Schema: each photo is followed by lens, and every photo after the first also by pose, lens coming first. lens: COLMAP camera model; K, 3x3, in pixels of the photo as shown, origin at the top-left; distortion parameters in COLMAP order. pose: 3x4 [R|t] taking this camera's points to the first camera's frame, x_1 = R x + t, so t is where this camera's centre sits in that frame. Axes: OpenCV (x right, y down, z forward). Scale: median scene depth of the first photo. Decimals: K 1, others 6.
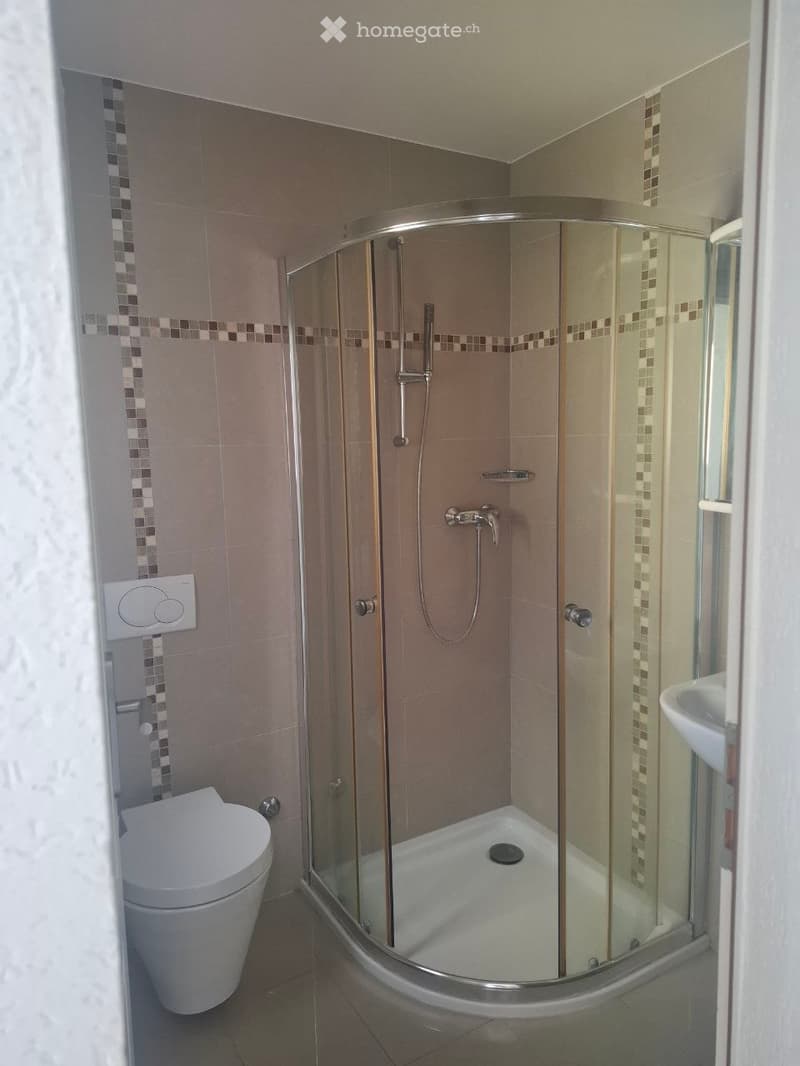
lens RADIAL K [[741.4, 0, 400.0], [0, 741.4, 533.0], [0, 0, 1]] dist [0.072657, -0.088641]
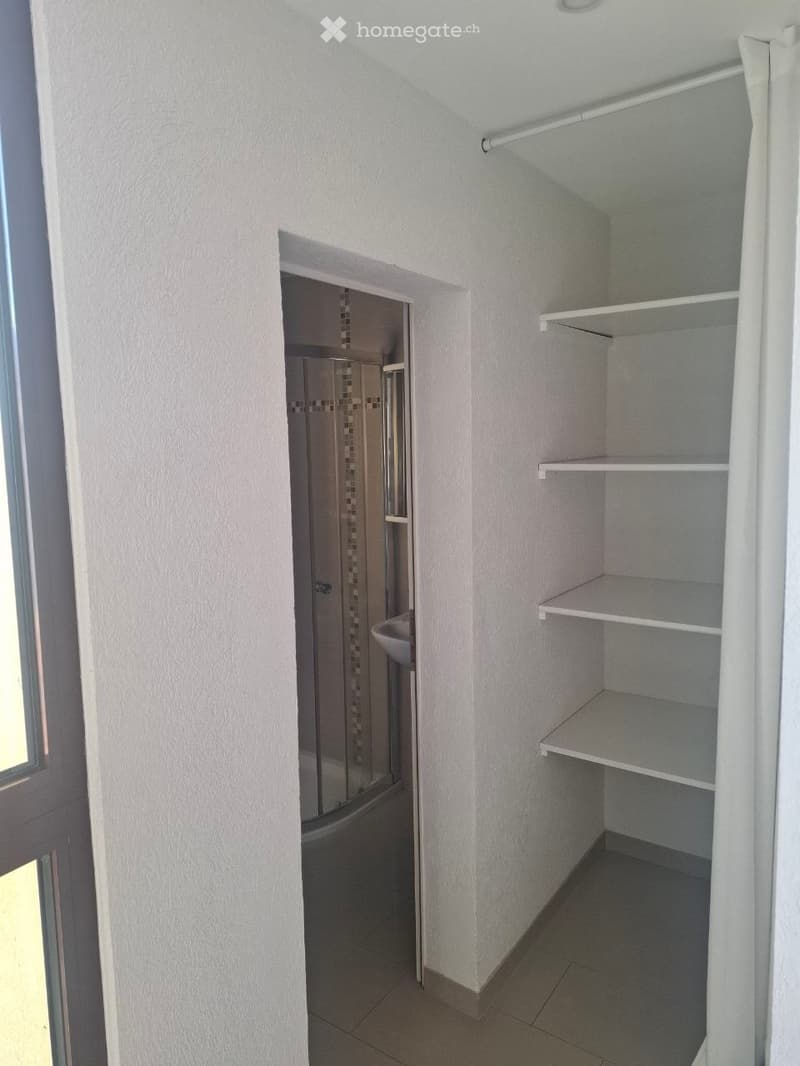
lens RADIAL K [[741.4, 0, 400.0], [0, 741.4, 533.0], [0, 0, 1]] dist [0.072657, -0.088641]
pose [[0.909736, -0.046779, 0.412544, -0.240282], [0.052896, 0.998594, -0.003413, 0.003427], [-0.411804, 0.024927, 0.910931, -0.495925]]
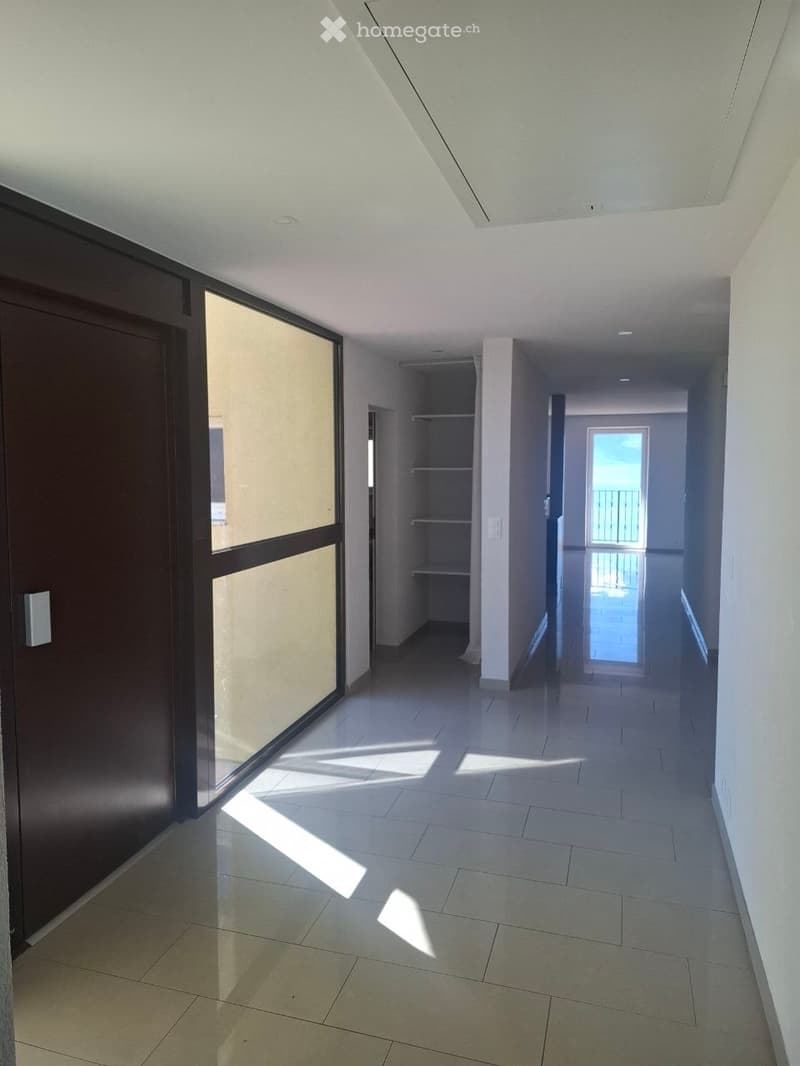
lens RADIAL K [[741.4, 0, 400.0], [0, 741.4, 533.0], [0, 0, 1]] dist [0.072657, -0.088641]
pose [[0.737531, -0.037779, 0.674255, -3.573742], [0.068655, 0.997456, -0.019209, 0.534219], [-0.671814, 0.060458, 0.738248, -3.458648]]
